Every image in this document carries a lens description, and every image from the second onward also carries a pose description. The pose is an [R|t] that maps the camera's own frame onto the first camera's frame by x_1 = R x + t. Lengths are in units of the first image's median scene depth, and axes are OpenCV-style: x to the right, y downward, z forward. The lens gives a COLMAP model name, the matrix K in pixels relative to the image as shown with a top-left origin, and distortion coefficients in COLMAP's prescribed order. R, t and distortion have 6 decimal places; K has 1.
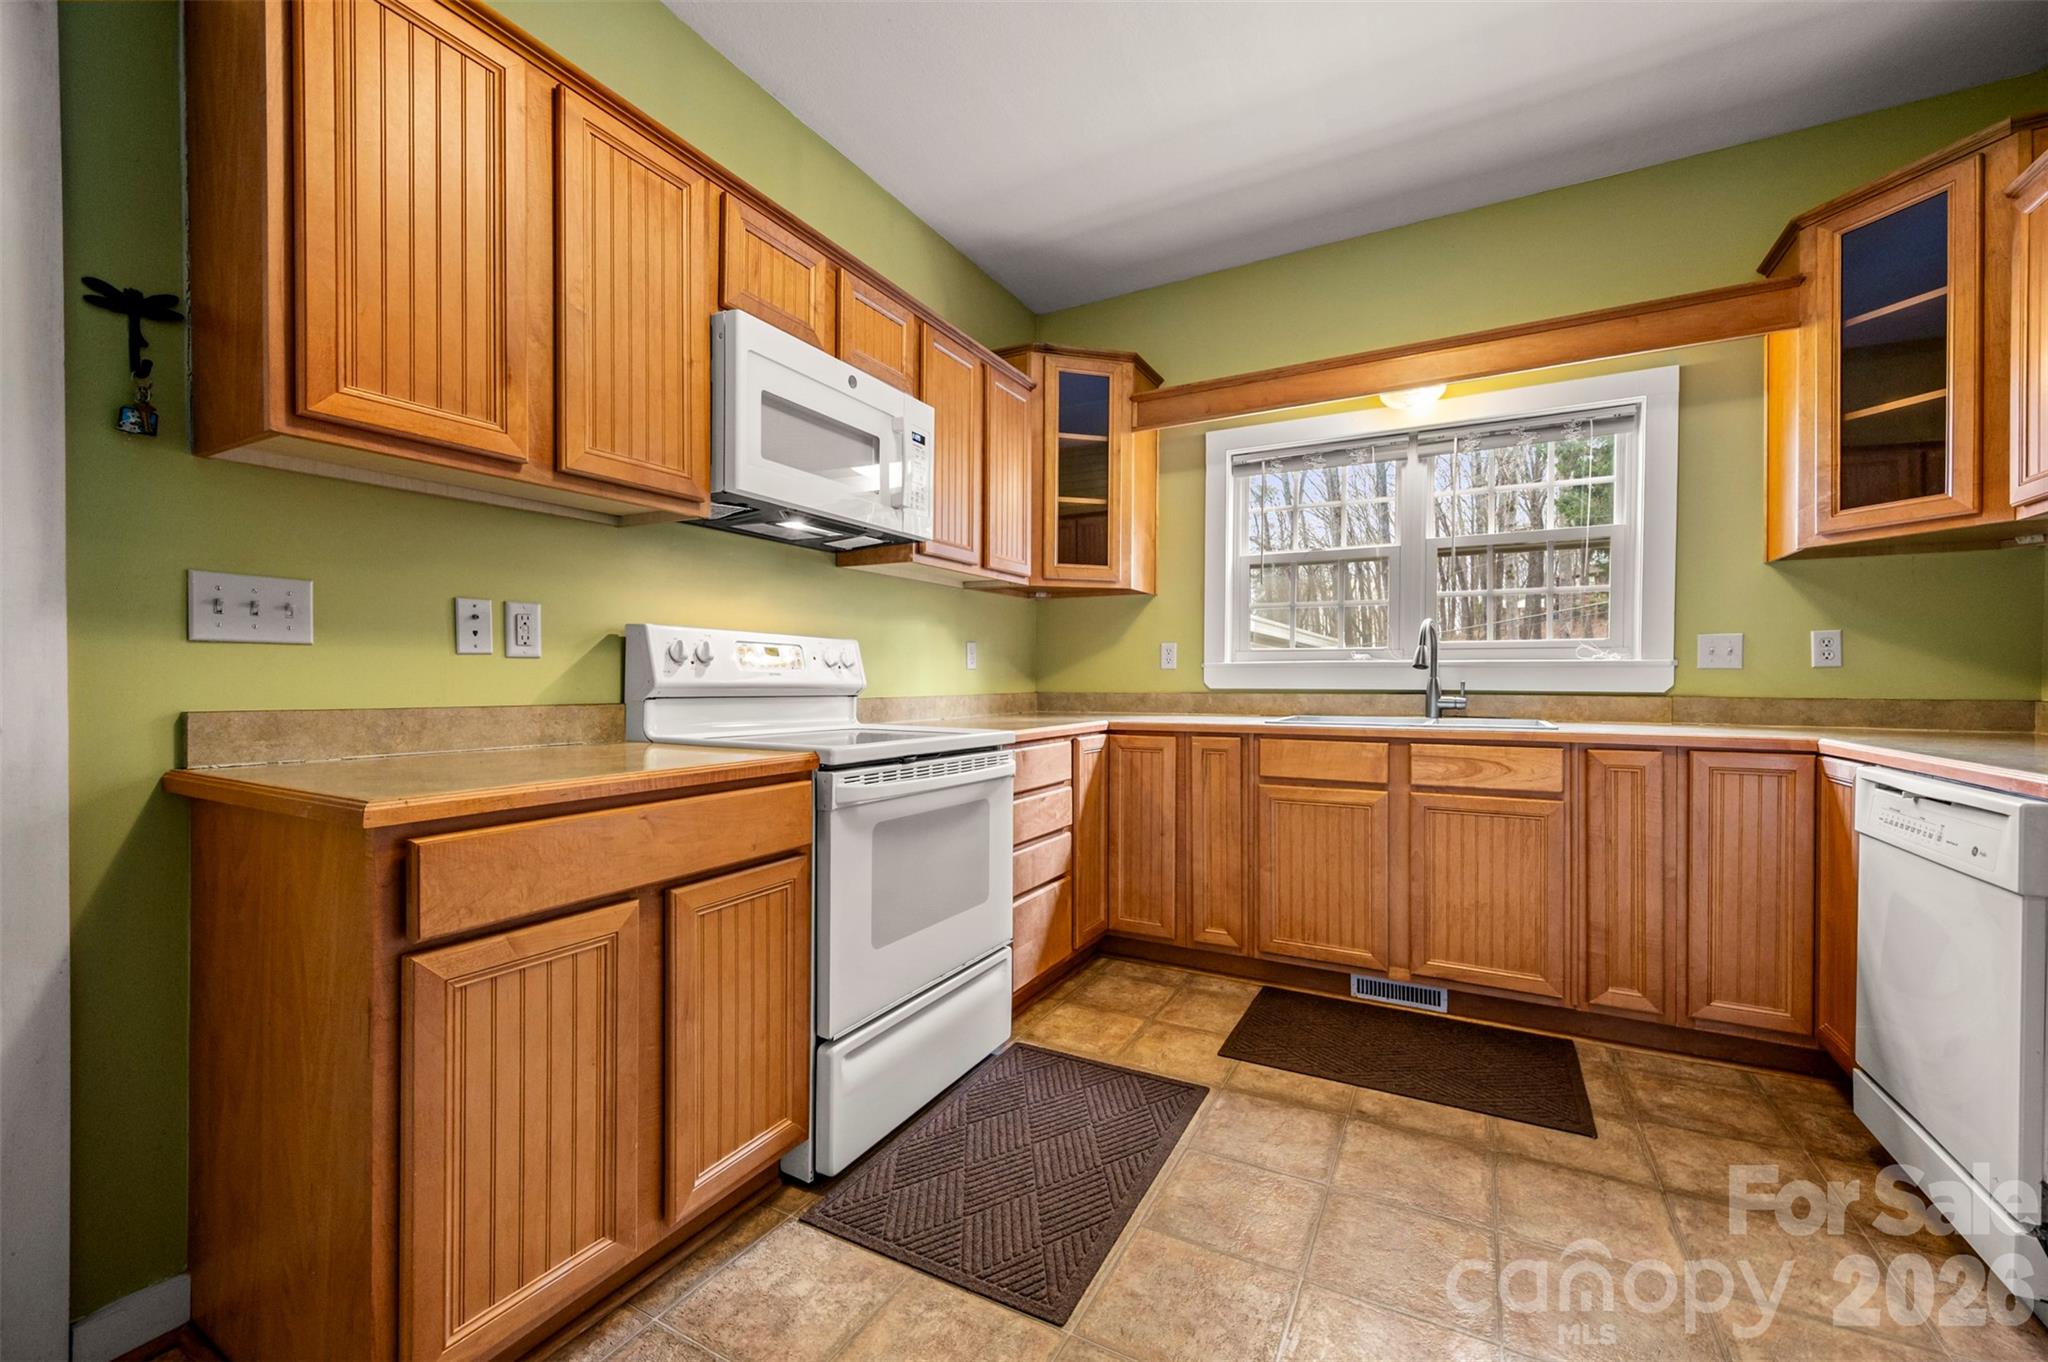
lens RADIAL K [[814.5, 0, 1030.9], [0, 814.5, 683.9], [0, 0, 1]] dist [-0.000026, 0.000026]
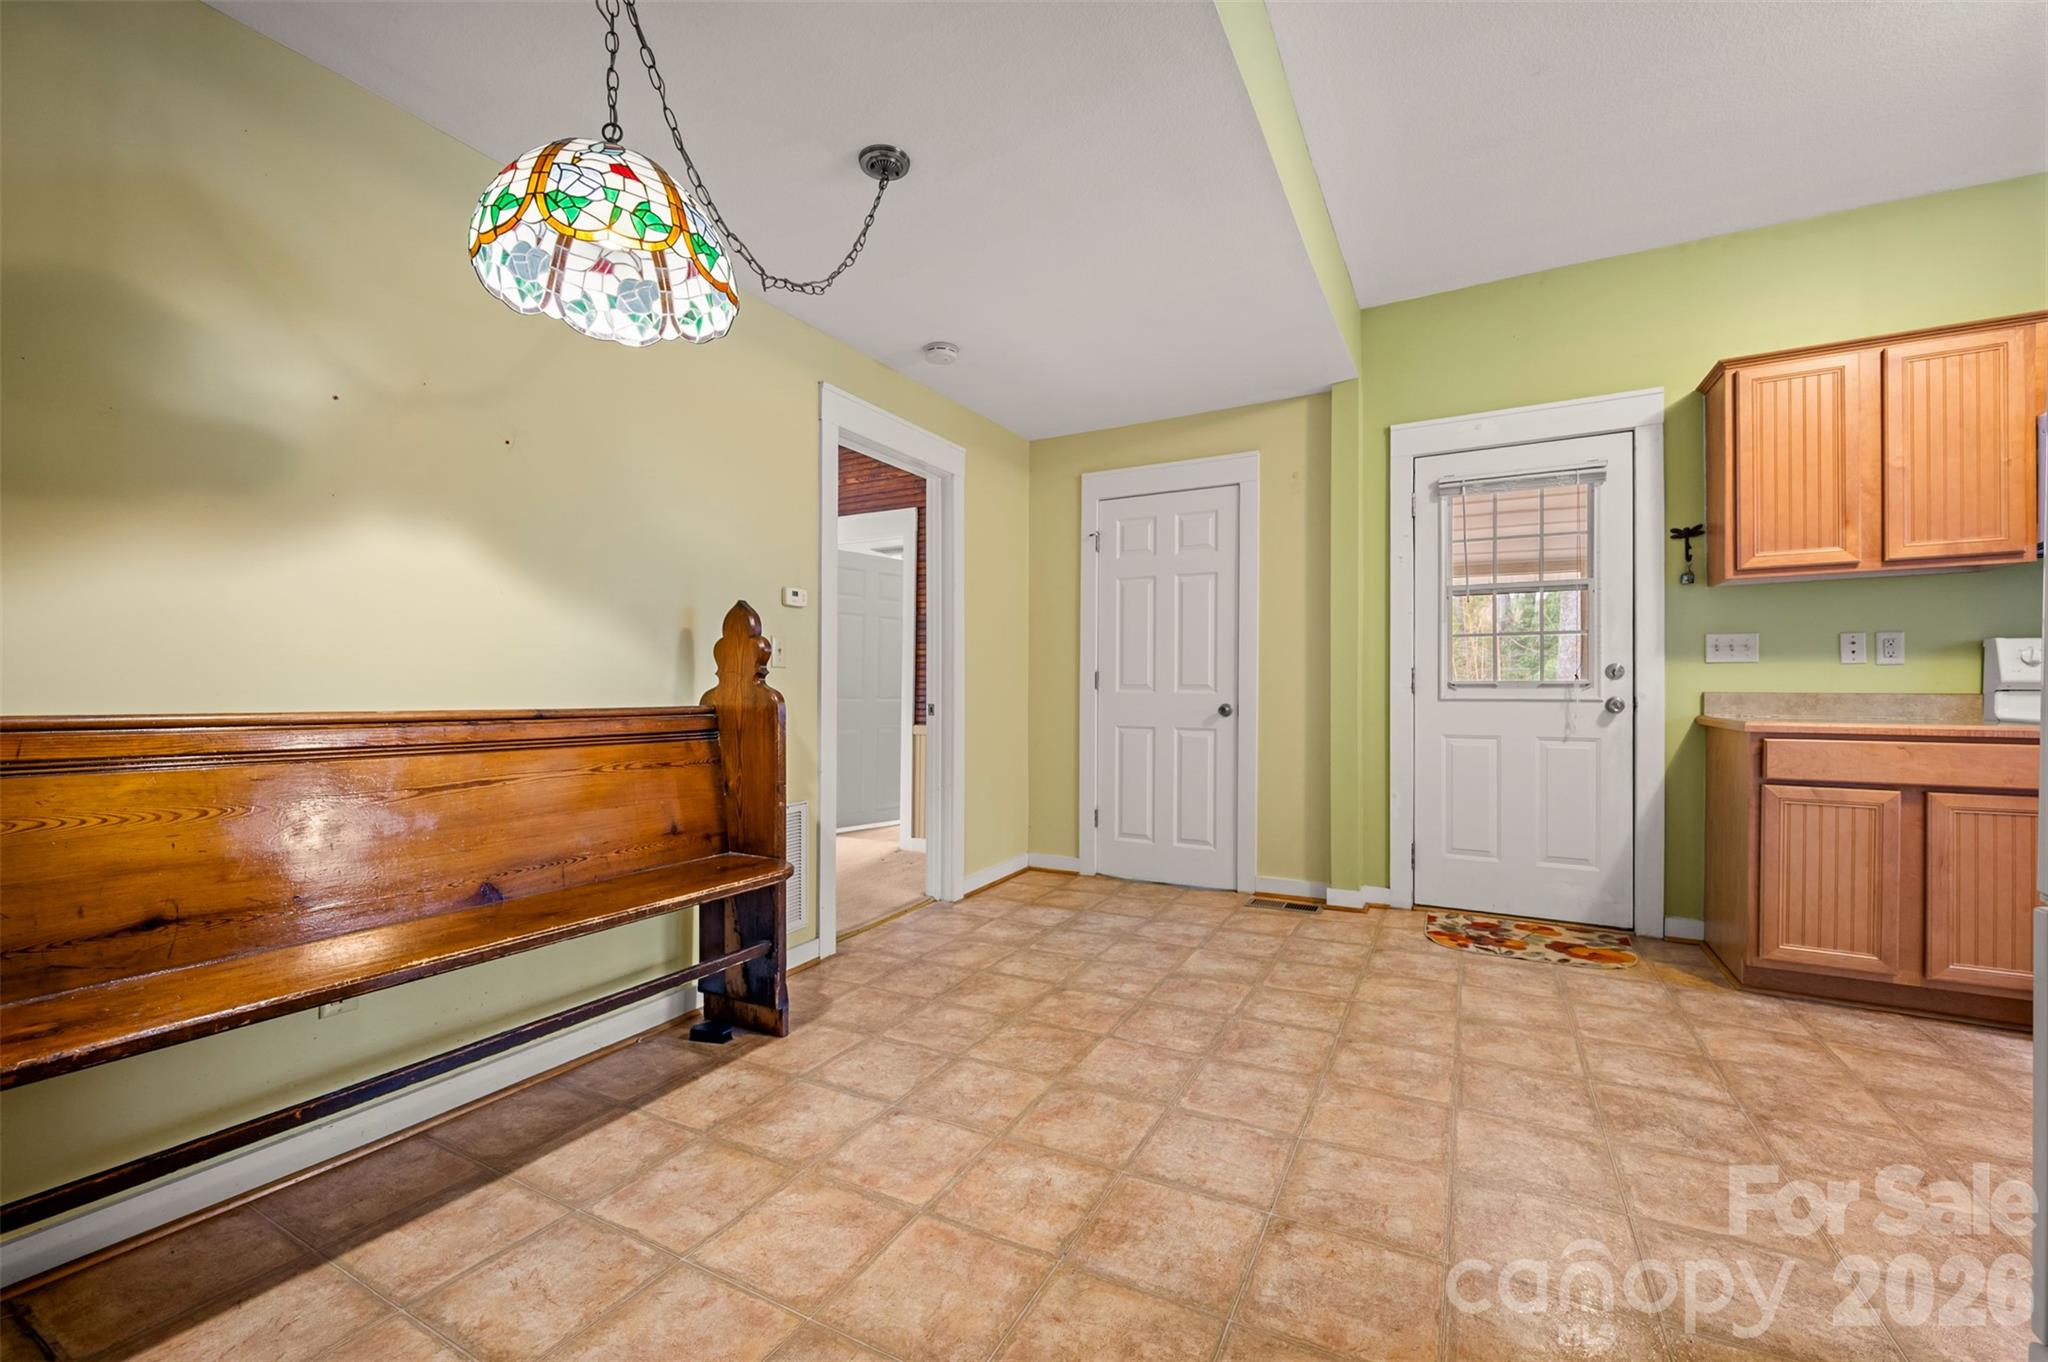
lens RADIAL K [[821.7, 0, 1030.9], [0, 821.7, 694.5], [0, 0, 1]] dist [-0.000030, -0.000028]
pose [[0.006612, 0.004257, -0.999969, 0.778249], [-0.005134, 0.999978, 0.004223, 0.022683], [0.999965, 0.005106, 0.006634, -0.570501]]
